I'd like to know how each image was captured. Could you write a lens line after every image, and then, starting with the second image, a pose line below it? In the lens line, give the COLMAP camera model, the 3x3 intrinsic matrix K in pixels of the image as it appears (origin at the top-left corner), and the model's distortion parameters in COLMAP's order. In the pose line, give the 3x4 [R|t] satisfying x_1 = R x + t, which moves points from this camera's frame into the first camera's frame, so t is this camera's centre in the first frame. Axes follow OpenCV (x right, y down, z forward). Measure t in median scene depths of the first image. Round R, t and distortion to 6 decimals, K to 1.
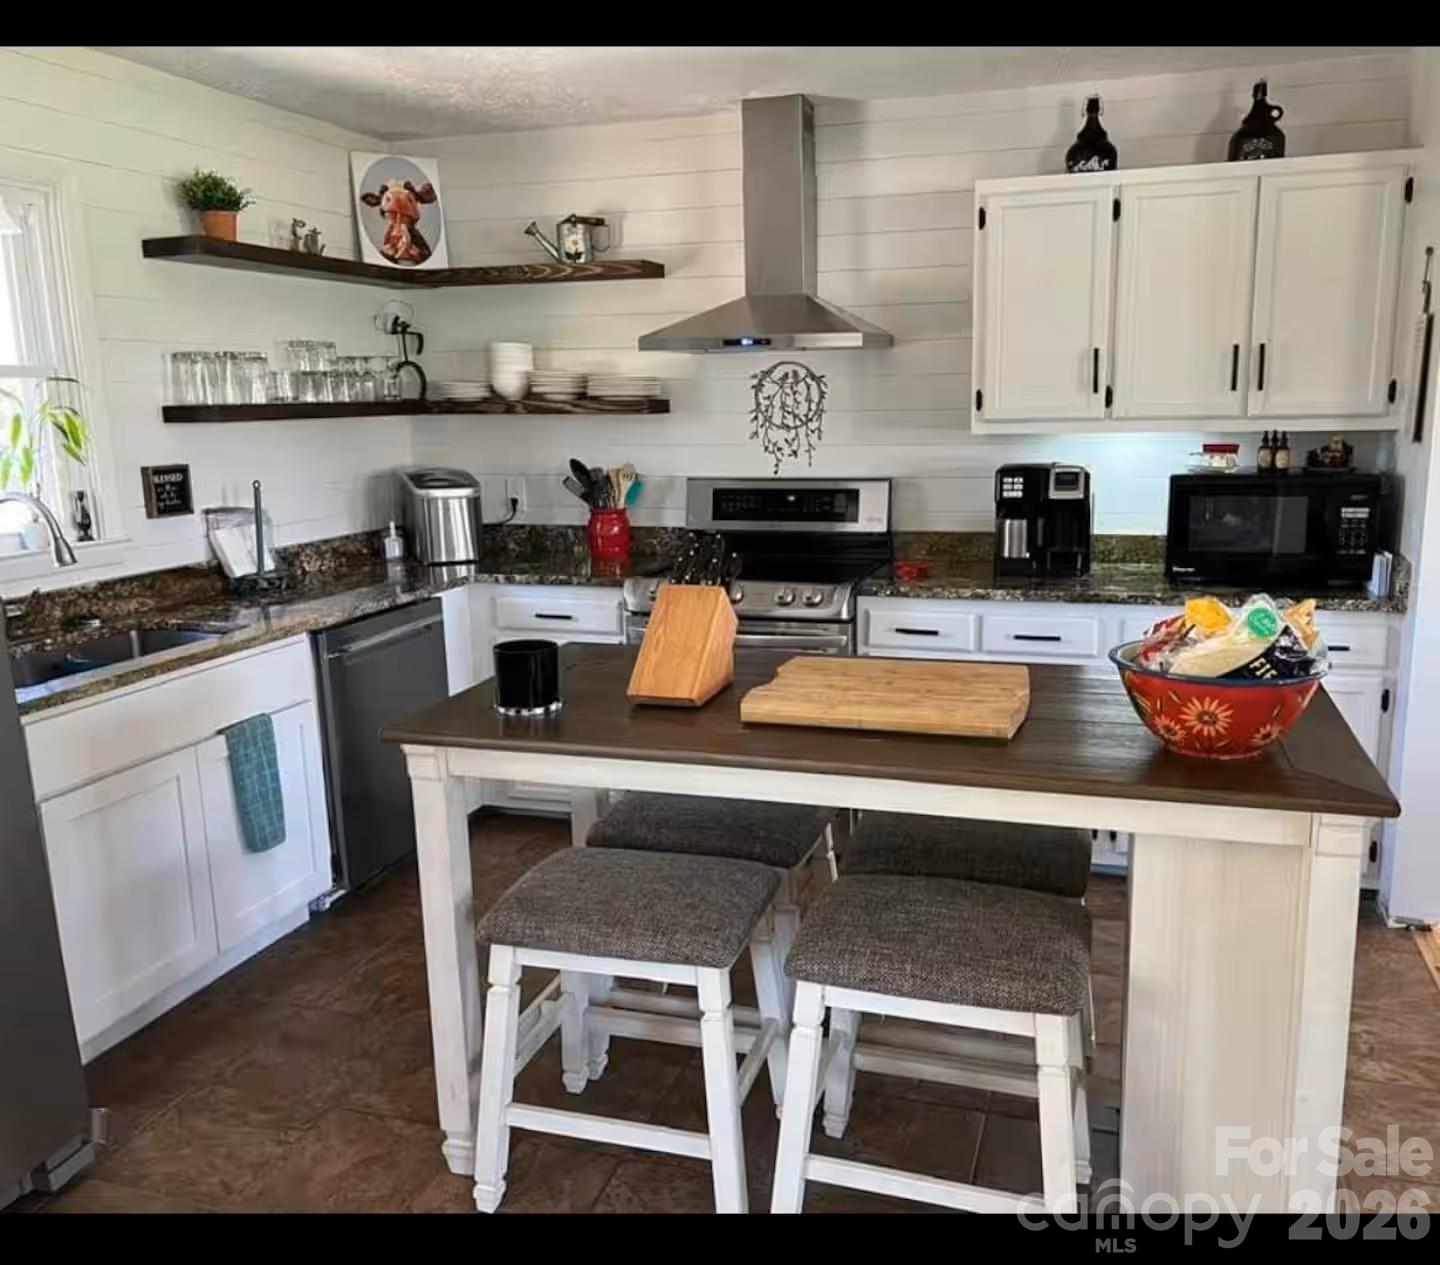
lens RADIAL K [[1279.4, 0, 729.7], [0, 1279.4, 630.3], [0, 0, 1]] dist [0.063022, 0.004064]
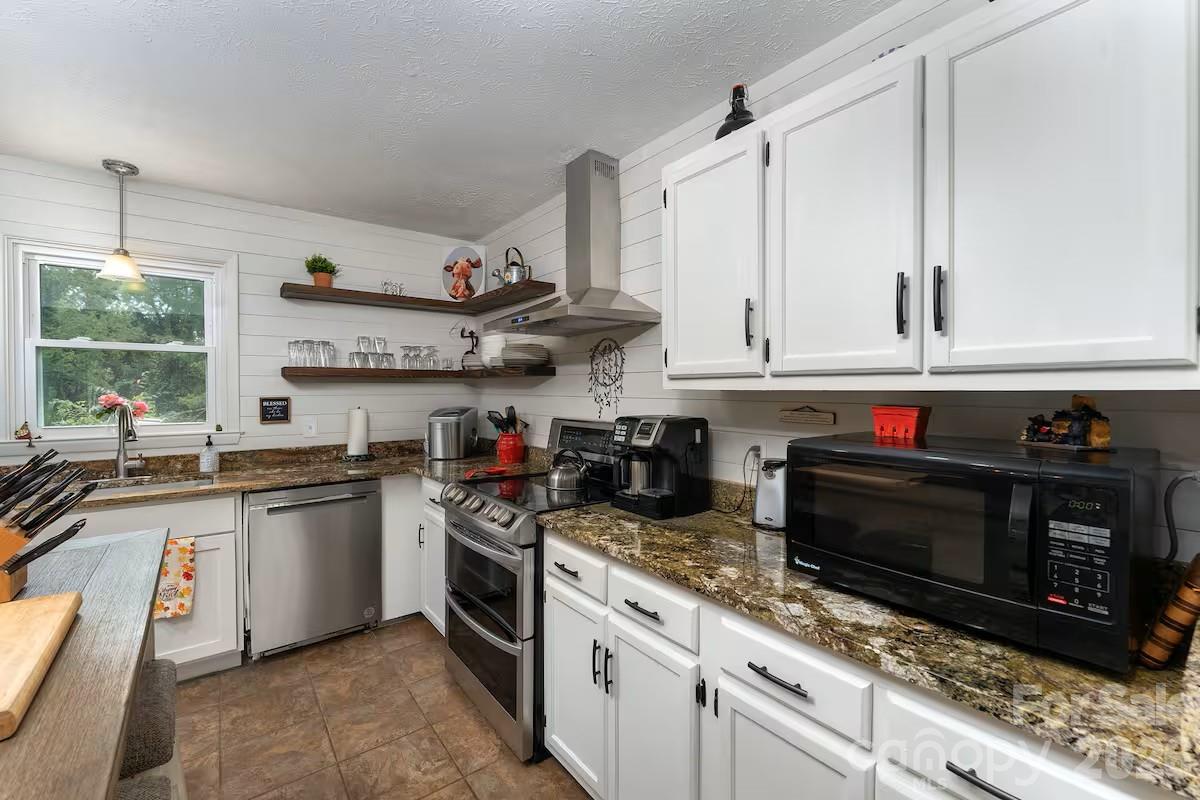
lens RADIAL K [[500.0, 0, 596.6], [0, 500.0, 391.7], [0, 0, 1]] dist [-0.002808, -0.000390]
pose [[0.824168, 0.019591, -0.566006, 0.341705], [-0.118361, 0.983290, -0.138313, -0.075759], [0.553839, 0.180986, 0.812716, 0.560136]]
